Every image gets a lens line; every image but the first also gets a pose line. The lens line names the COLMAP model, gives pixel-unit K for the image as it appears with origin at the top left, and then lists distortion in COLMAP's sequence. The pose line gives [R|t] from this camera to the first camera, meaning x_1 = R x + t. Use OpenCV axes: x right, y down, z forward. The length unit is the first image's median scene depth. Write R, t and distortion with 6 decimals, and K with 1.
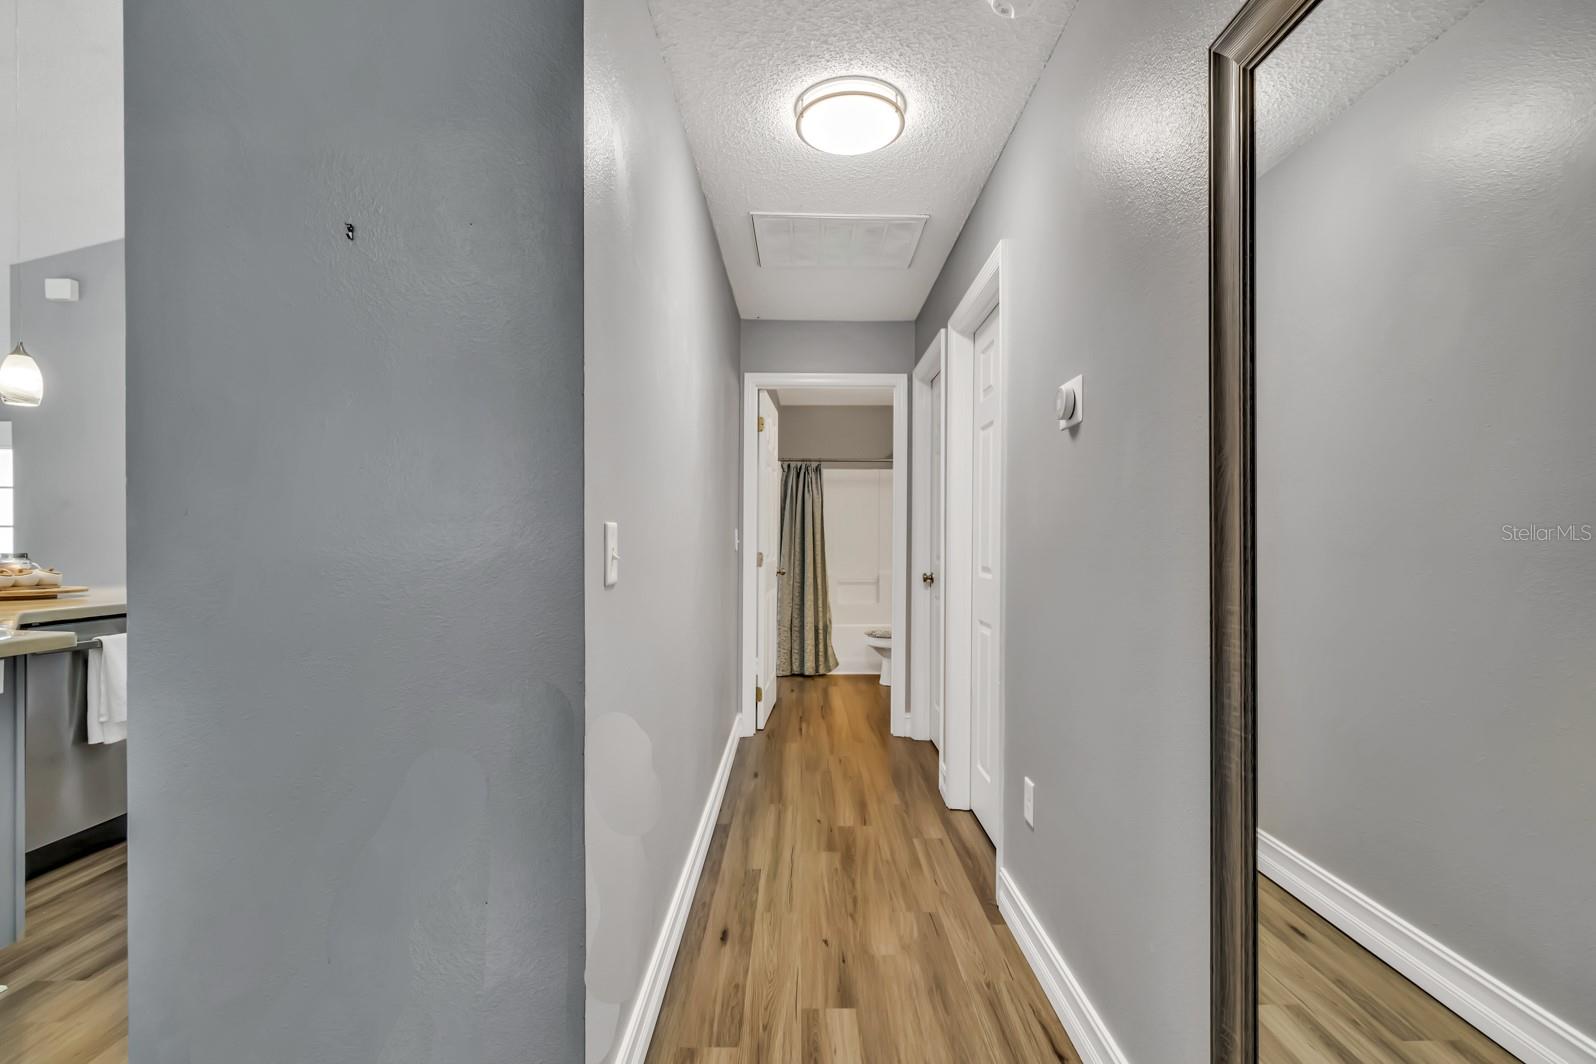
lens RADIAL K [[738.0, 0, 804.8], [0, 738.0, 521.0], [0, 0, 1]] dist [-0.000637, 0.000276]
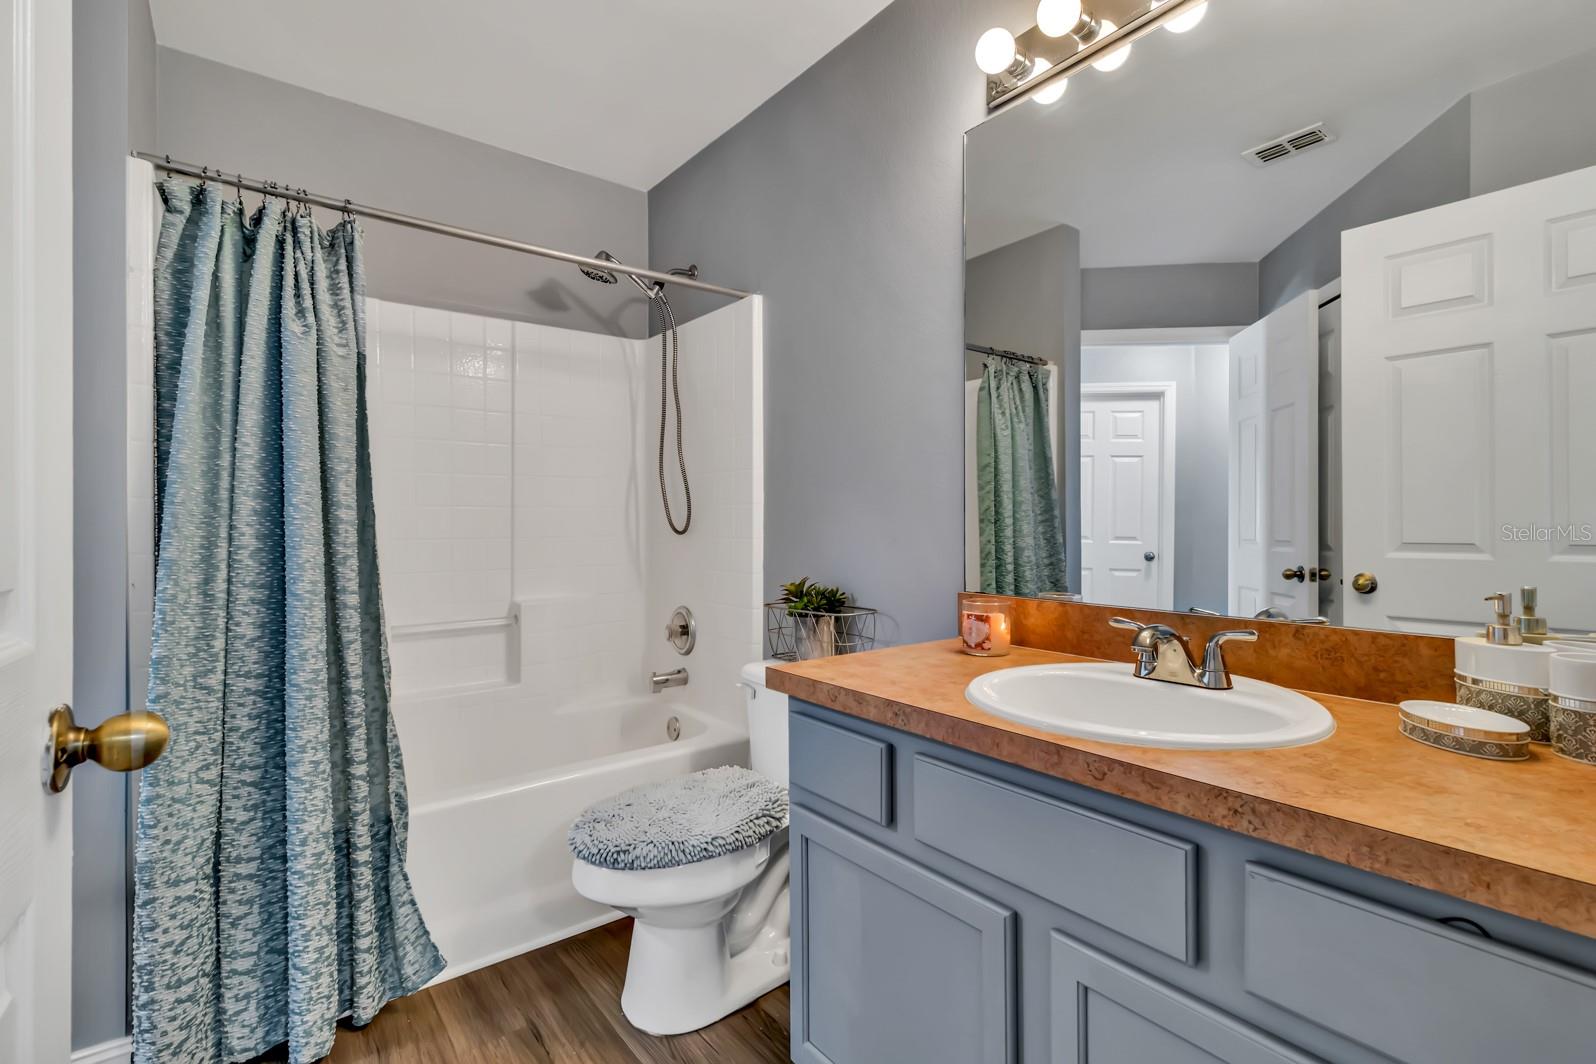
lens RADIAL K [[738.0, 0, 804.8], [0, 738.0, 521.0], [0, 0, 1]] dist [-0.000637, 0.000276]
pose [[0.789942, -0.006719, 0.613145, -0.013899], [-0.003236, 0.999880, 0.015127, 0.027396], [-0.613173, -0.013934, 0.789826, 0.692045]]
